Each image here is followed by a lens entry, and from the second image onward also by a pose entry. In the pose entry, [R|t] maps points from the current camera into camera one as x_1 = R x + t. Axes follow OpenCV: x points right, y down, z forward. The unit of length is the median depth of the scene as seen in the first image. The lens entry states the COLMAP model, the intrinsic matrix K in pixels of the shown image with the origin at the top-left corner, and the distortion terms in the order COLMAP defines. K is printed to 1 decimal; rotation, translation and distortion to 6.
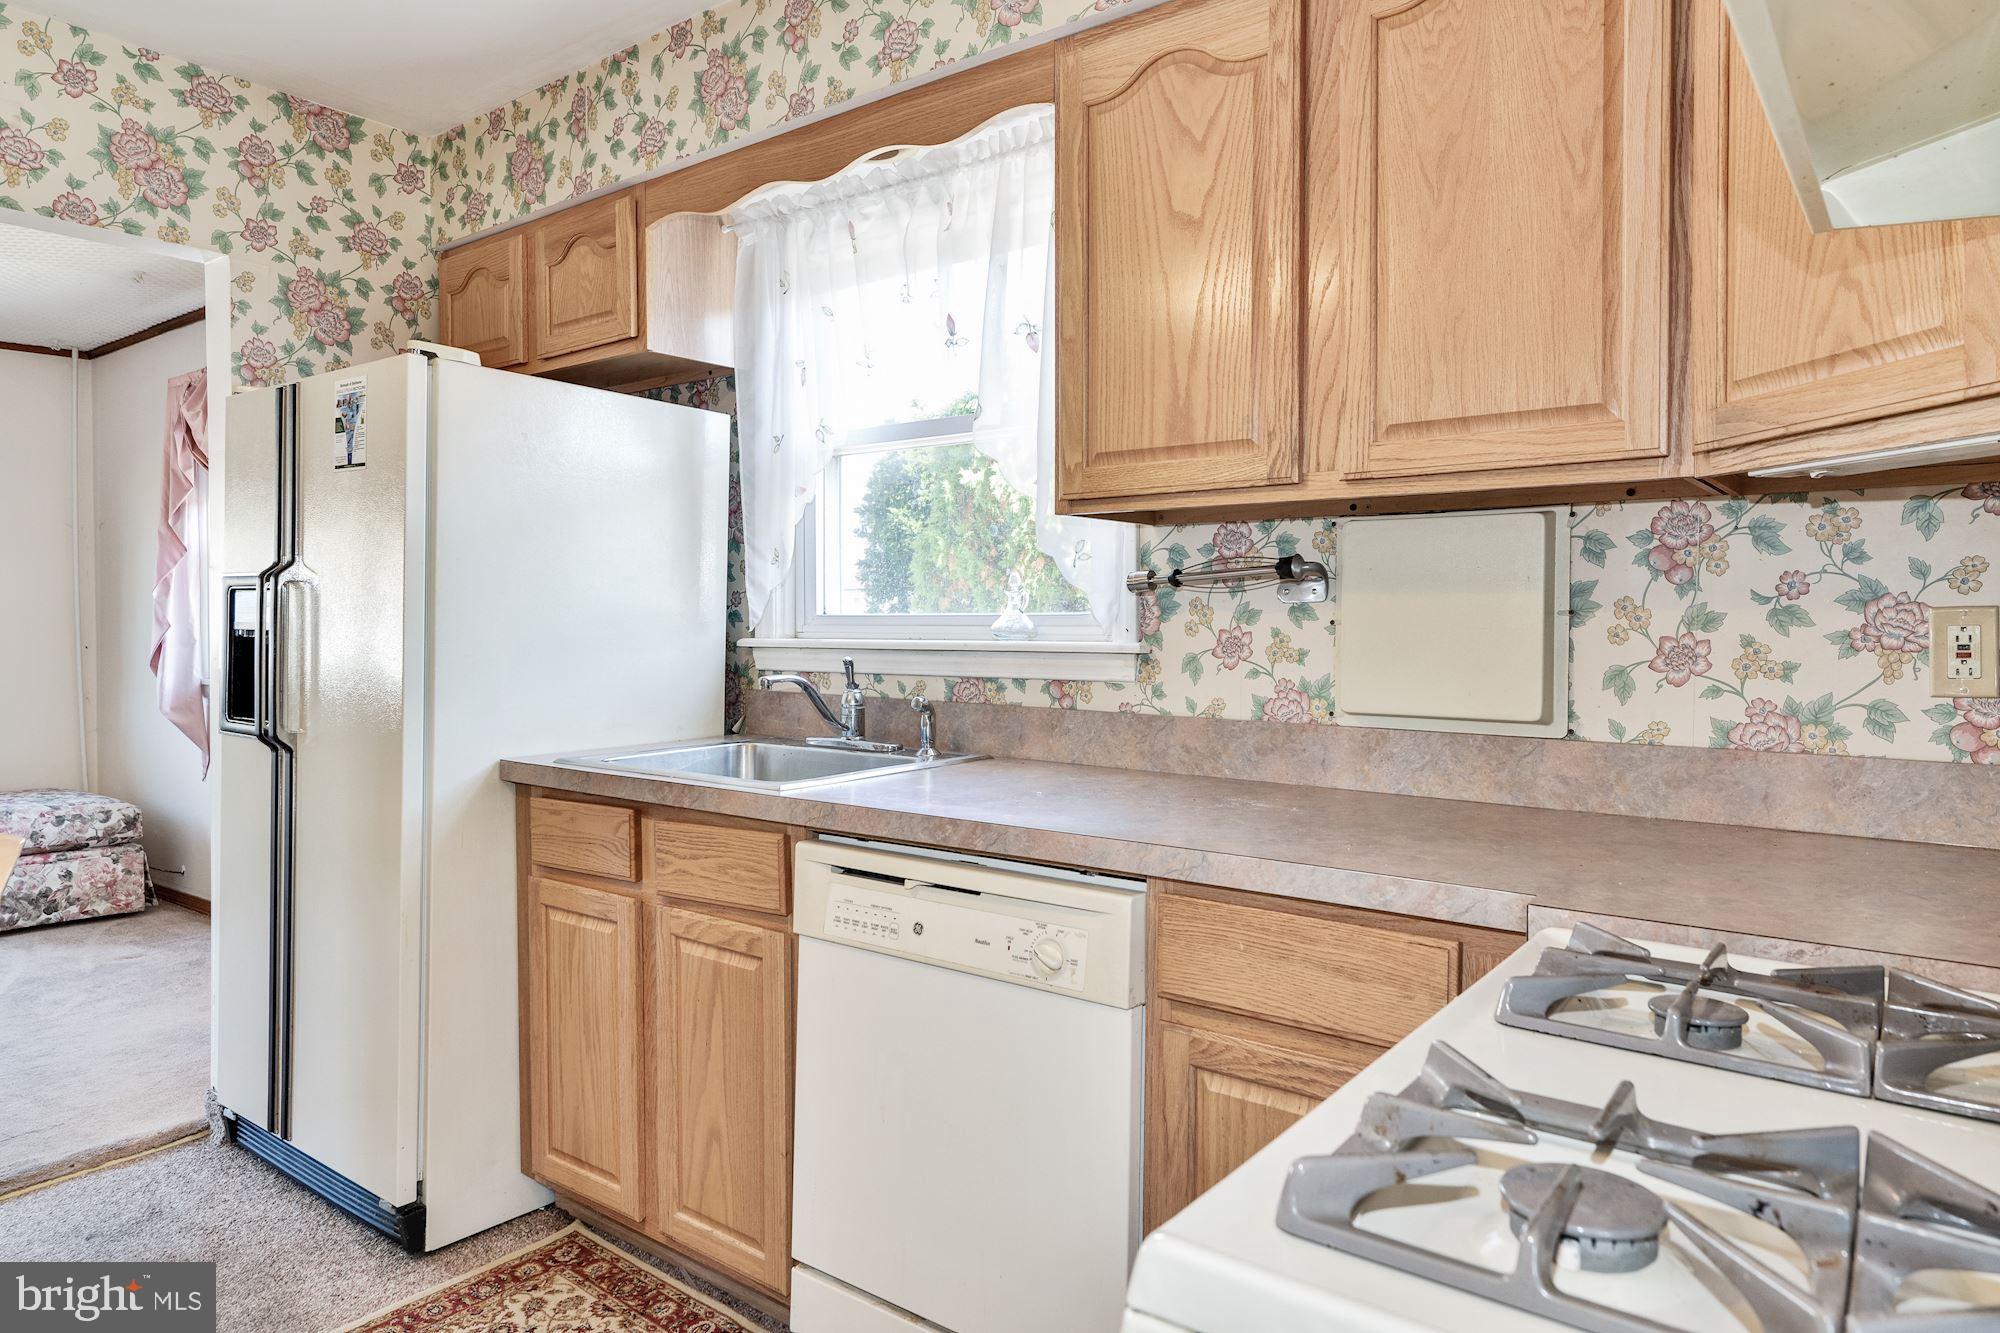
lens RADIAL K [[1208.7, 0, 933.4], [0, 1208.7, 650.2], [0, 0, 1]] dist [-0.003964, -0.000519]
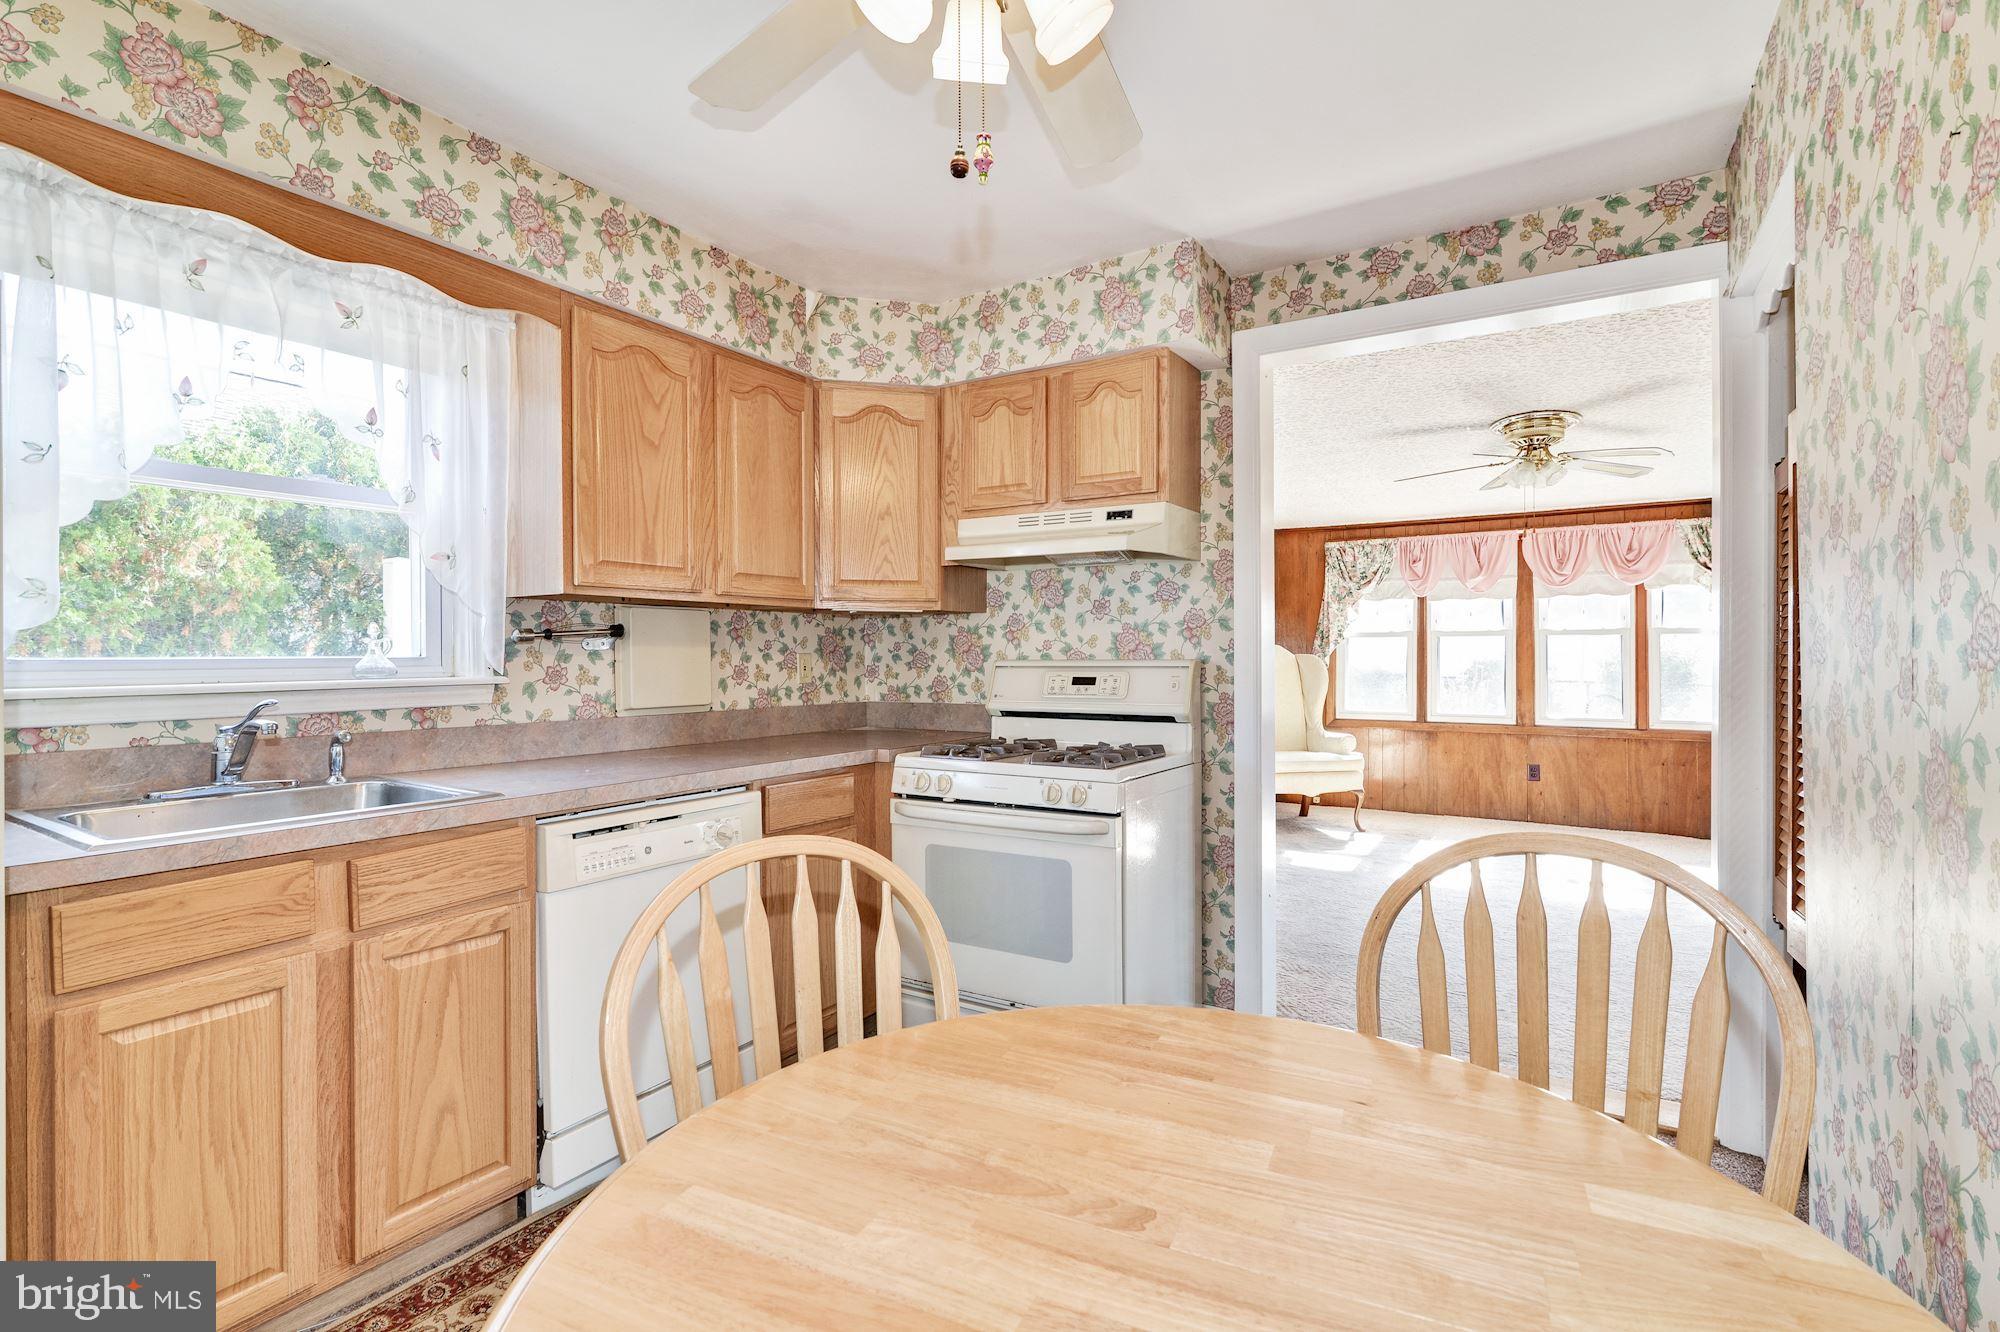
lens RADIAL K [[896.3, 0, 1014.6], [0, 896.3, 658.5], [0, 0, 1]] dist [-0.007016, 0.001238]
pose [[-0.092421, -0.006053, 0.995702, -0.993427], [0.029259, 0.999533, 0.008793, -0.019442], [-0.995290, 0.029946, -0.092201, 0.485696]]
